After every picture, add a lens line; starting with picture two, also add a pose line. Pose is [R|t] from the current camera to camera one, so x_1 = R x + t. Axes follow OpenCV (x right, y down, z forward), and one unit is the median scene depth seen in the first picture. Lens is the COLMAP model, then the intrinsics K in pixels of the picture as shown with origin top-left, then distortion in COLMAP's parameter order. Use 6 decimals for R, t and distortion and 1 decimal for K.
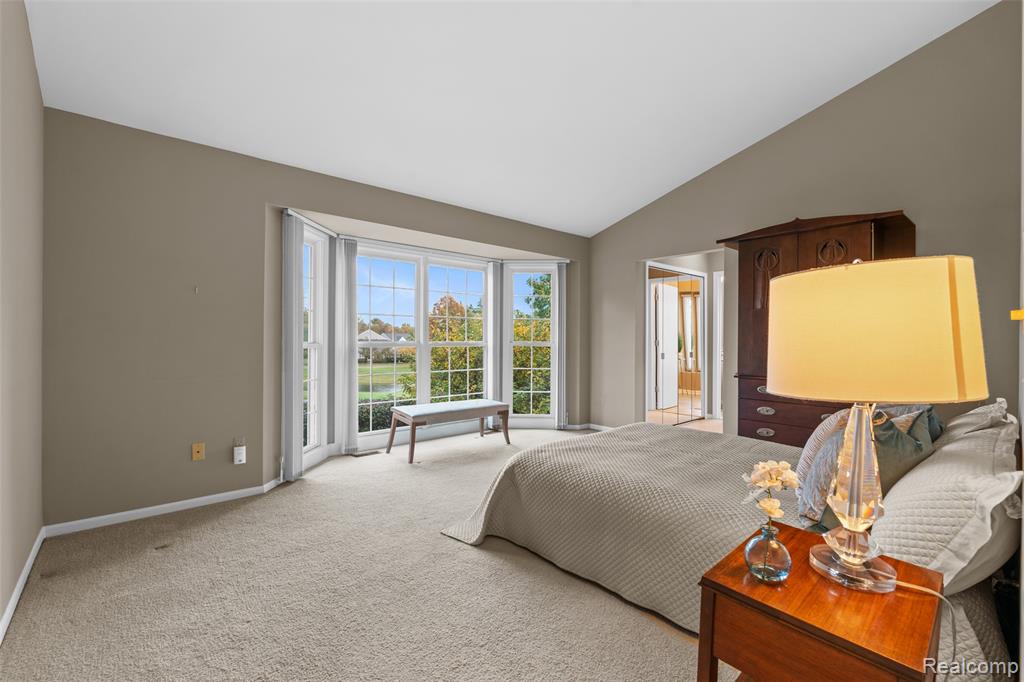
lens RADIAL K [[441.3, 0, 512.0], [0, 441.3, 341.0], [0, 0, 1]] dist [-0.000201, -0.000079]
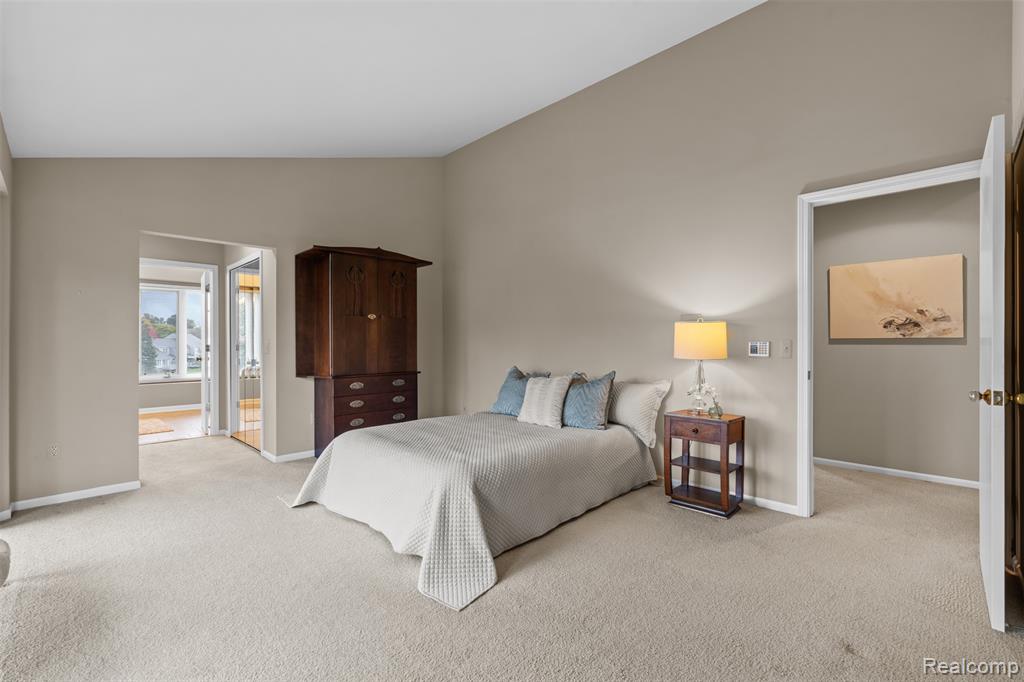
lens RADIAL K [[441.3, 0, 512.0], [0, 441.3, 341.0], [0, 0, 1]] dist [-0.000201, -0.000079]
pose [[-0.068131, 0.006678, 0.997654, -0.903758], [-0.005561, 0.999960, -0.007073, -0.002428], [-0.997661, -0.006029, -0.068091, 0.978736]]
